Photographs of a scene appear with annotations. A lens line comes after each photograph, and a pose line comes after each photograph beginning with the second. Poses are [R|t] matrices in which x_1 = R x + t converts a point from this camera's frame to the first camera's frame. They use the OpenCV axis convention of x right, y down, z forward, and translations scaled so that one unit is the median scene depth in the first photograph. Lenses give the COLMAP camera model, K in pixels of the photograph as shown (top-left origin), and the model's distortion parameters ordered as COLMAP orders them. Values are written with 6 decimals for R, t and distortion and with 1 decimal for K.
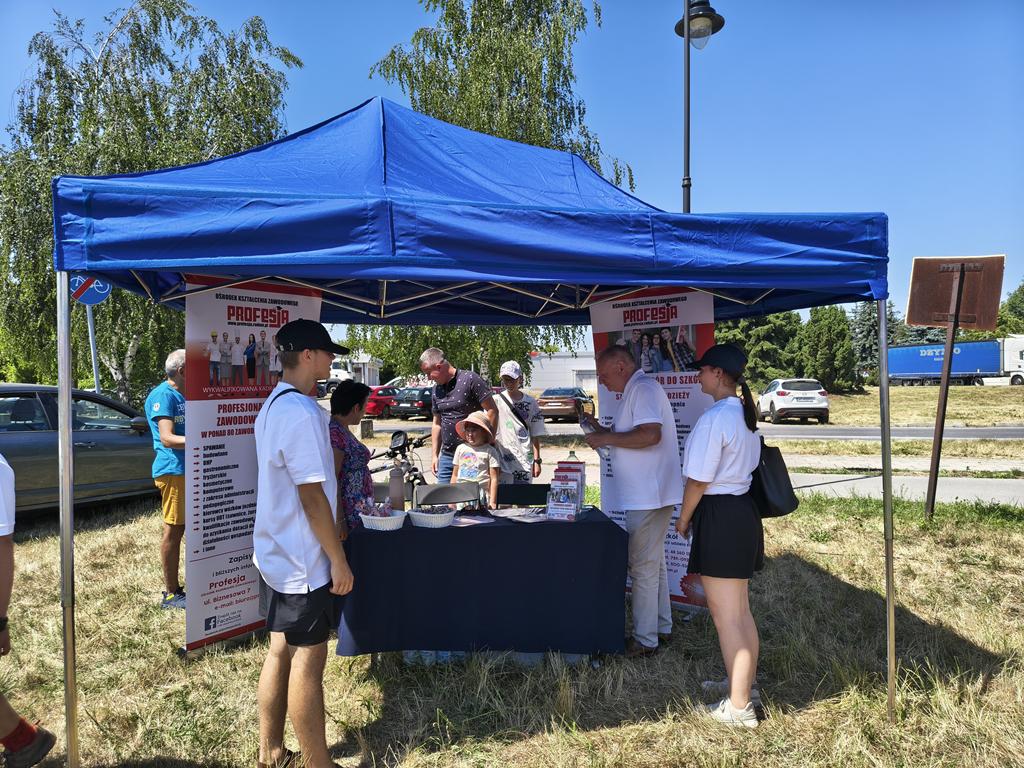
lens RADIAL K [[718.6, 0, 512.0], [0, 718.6, 384.0], [0, 0, 1]] dist [0.005418, 0.000832]
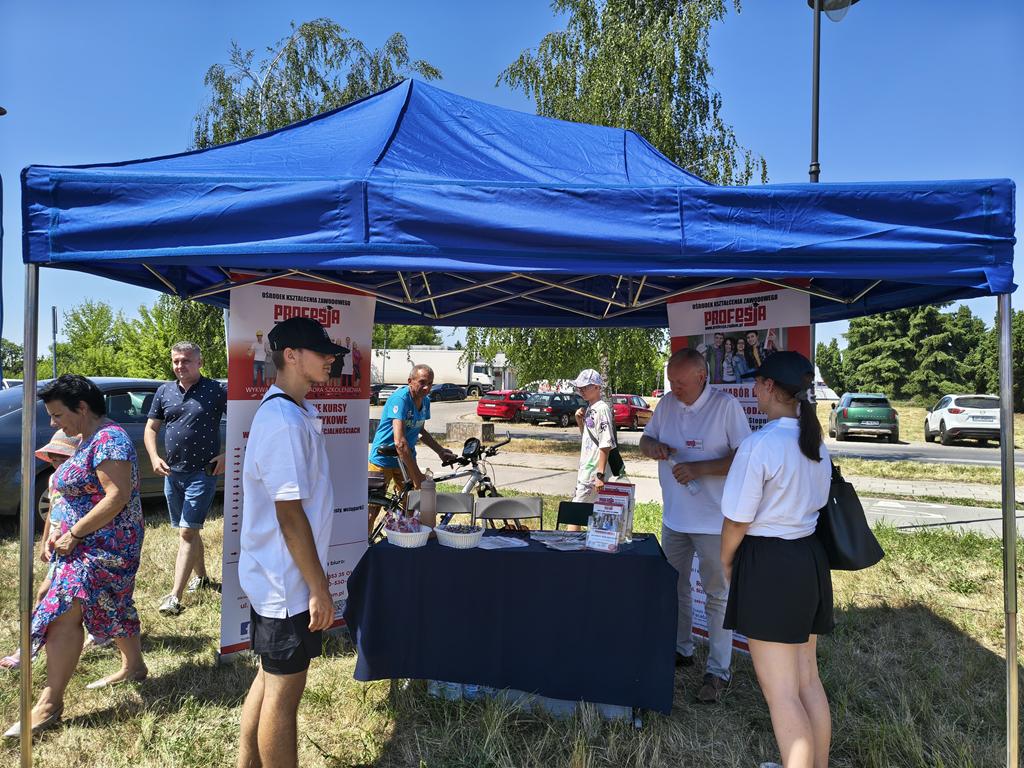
lens RADIAL K [[709.7, 0, 511.4], [0, 709.7, 379.2], [0, 0, 1]] dist [0.006421, -0.007067]
pose [[0.976525, 0.022976, -0.214177, 0.139842], [-0.026152, 0.999586, -0.012005, -0.004154], [0.213812, 0.017324, 0.976721, 0.133678]]
